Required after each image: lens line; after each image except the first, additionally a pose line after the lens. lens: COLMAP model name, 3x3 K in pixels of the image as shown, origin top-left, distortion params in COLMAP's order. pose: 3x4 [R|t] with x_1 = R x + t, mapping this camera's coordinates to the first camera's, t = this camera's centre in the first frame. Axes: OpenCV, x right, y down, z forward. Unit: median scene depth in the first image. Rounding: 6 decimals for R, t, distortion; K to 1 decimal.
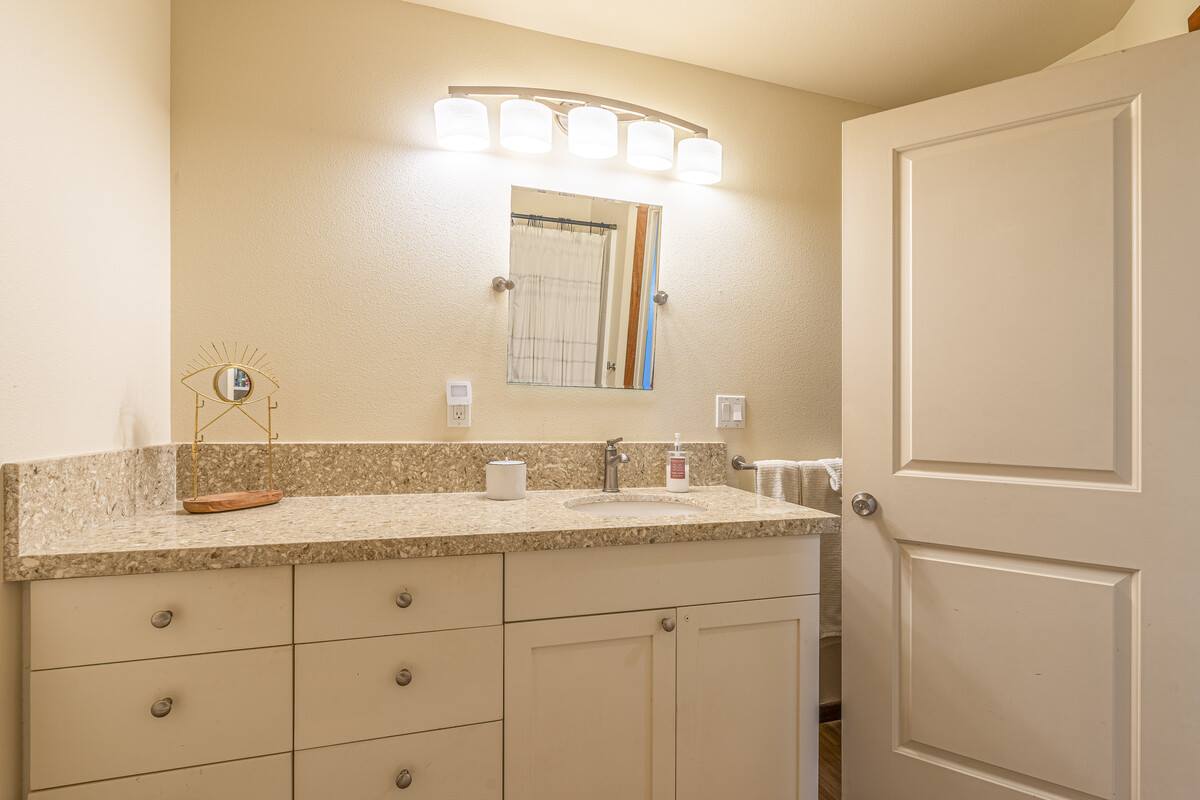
lens RADIAL K [[527.1, 0, 600.0], [0, 527.1, 400.0], [0, 0, 1]] dist [0.001520, 0.000230]
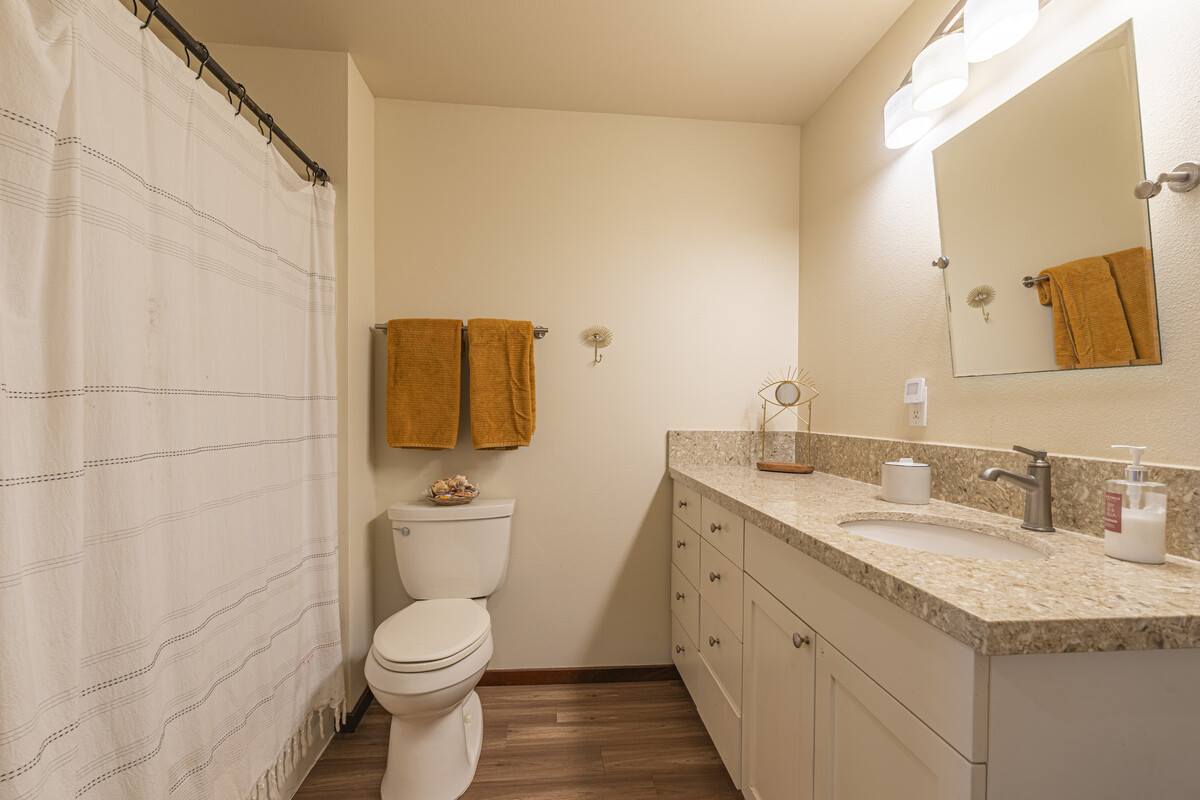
lens RADIAL K [[527.1, 0, 600.0], [0, 527.1, 400.0], [0, 0, 1]] dist [0.001520, 0.000230]
pose [[-0.180494, -0.033881, -0.982992, 0.824658], [0.008169, 0.999320, -0.035944, 0.035740], [0.983542, -0.014518, -0.180095, 0.636684]]
